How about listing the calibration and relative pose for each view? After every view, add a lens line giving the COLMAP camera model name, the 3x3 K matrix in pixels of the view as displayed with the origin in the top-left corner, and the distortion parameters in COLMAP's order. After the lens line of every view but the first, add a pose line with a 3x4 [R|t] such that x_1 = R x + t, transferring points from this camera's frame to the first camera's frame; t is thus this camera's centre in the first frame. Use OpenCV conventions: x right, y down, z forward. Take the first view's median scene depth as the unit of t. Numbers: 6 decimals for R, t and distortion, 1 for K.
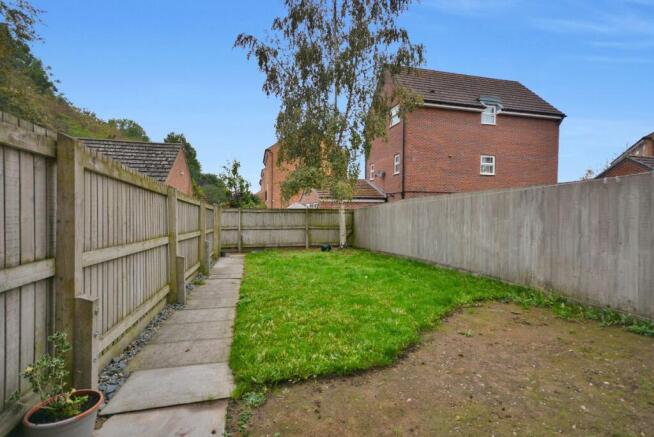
lens RADIAL K [[293.3, 0, 325.8], [0, 293.3, 209.8], [0, 0, 1]] dist [-0.000090, -0.000028]
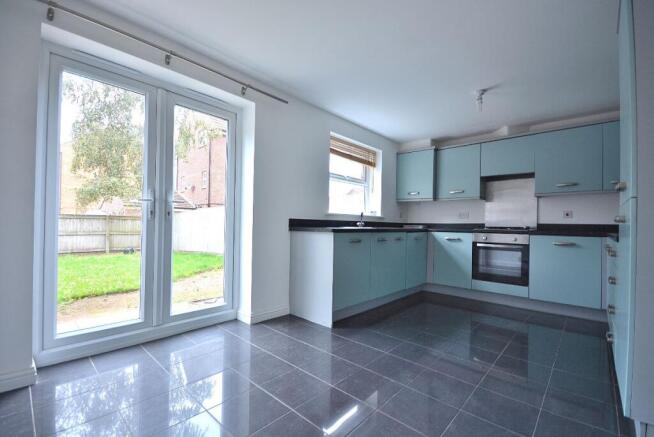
lens RADIAL K [[287.4, 0, 325.5], [0, 287.4, 221.8], [0, 0, 1]] dist [0.000044, -0.000112]
pose [[0.839215, 0.010839, 0.543692, 0.033656], [-0.010603, 0.999937, -0.003567, 0.016378], [-0.543697, -0.002771, 0.839277, -0.314891]]
